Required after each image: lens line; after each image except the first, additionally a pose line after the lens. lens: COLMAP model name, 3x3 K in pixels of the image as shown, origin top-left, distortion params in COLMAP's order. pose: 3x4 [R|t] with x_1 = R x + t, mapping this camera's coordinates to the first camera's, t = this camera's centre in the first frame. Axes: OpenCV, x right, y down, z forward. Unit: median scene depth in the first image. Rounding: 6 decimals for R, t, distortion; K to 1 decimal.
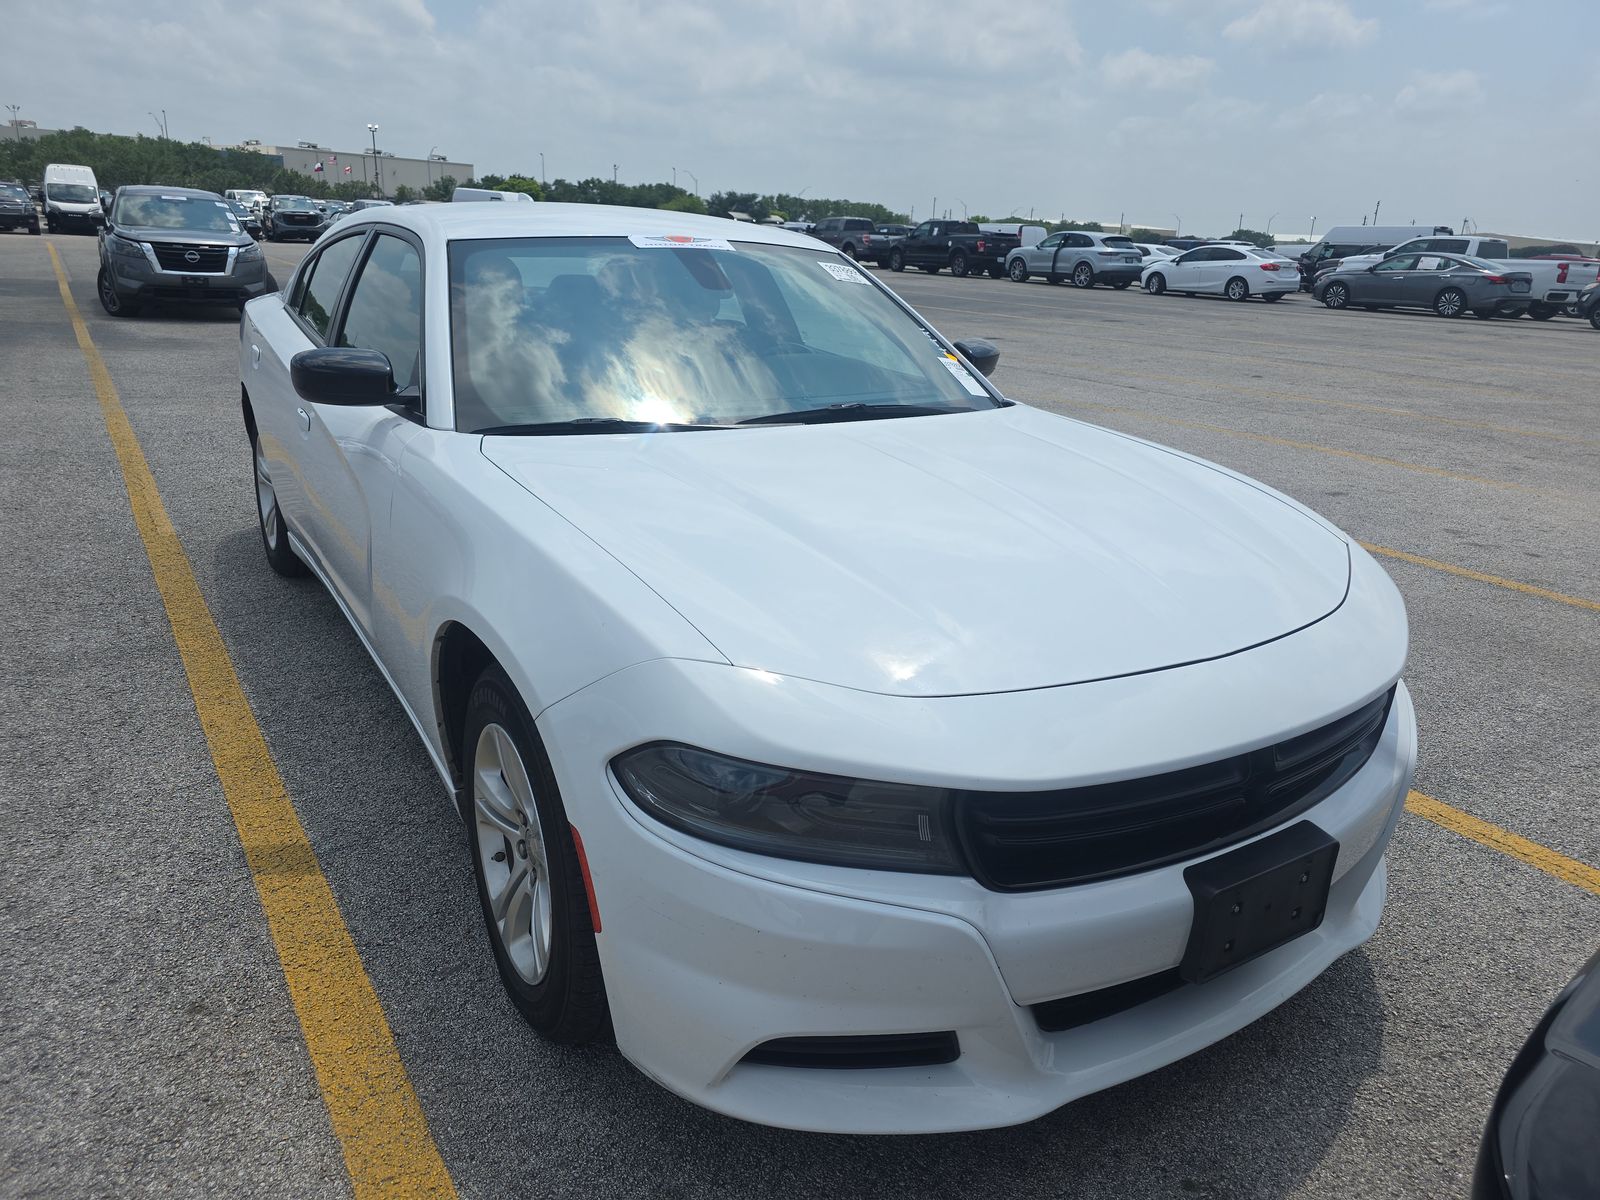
lens RADIAL K [[1094.4, 0, 800.0], [0, 1094.4, 600.0], [0, 0, 1]] dist [0.045409, -0.038564]
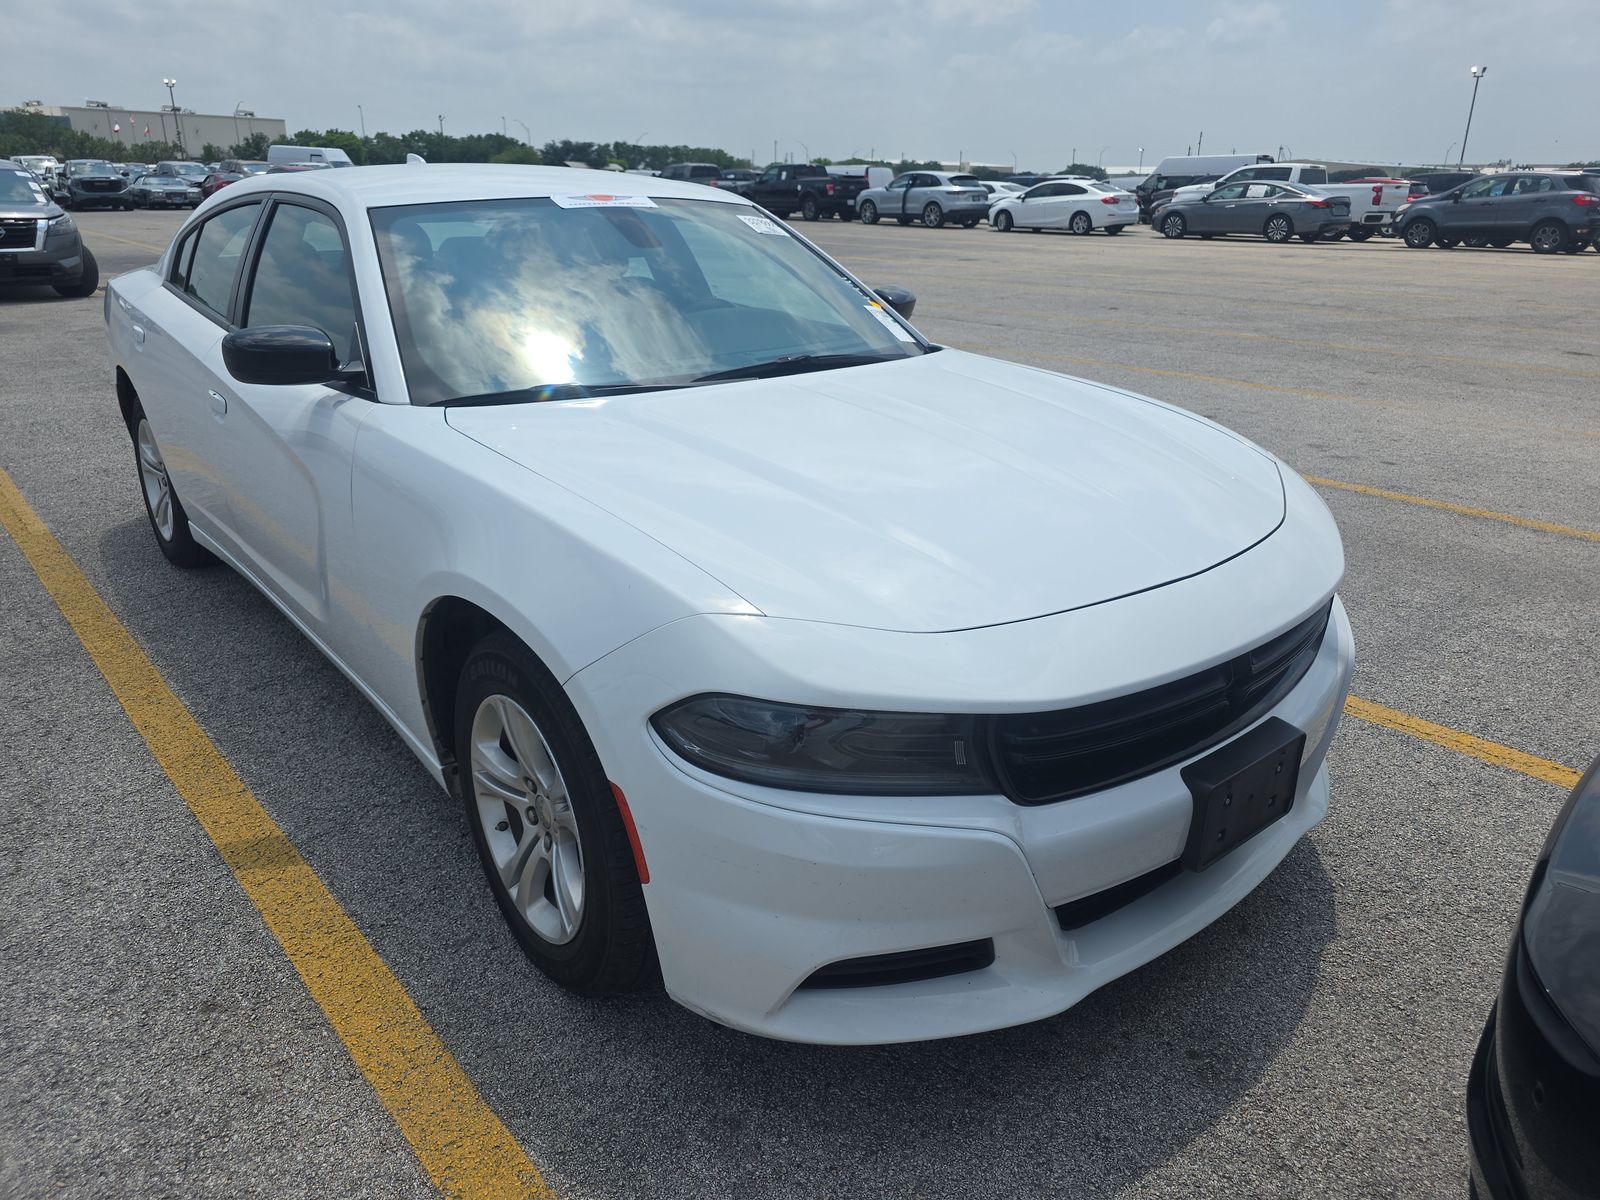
lens RADIAL K [[1106.3, 0, 769.1], [0, 1106.3, 594.4], [0, 0, 1]] dist [0.043860, -0.040062]
pose [[0.990980, -0.076225, 0.110221, -0.098255], [0.072096, 0.996555, 0.040979, -0.002019], [-0.112965, -0.032663, 0.993062, -0.025329]]
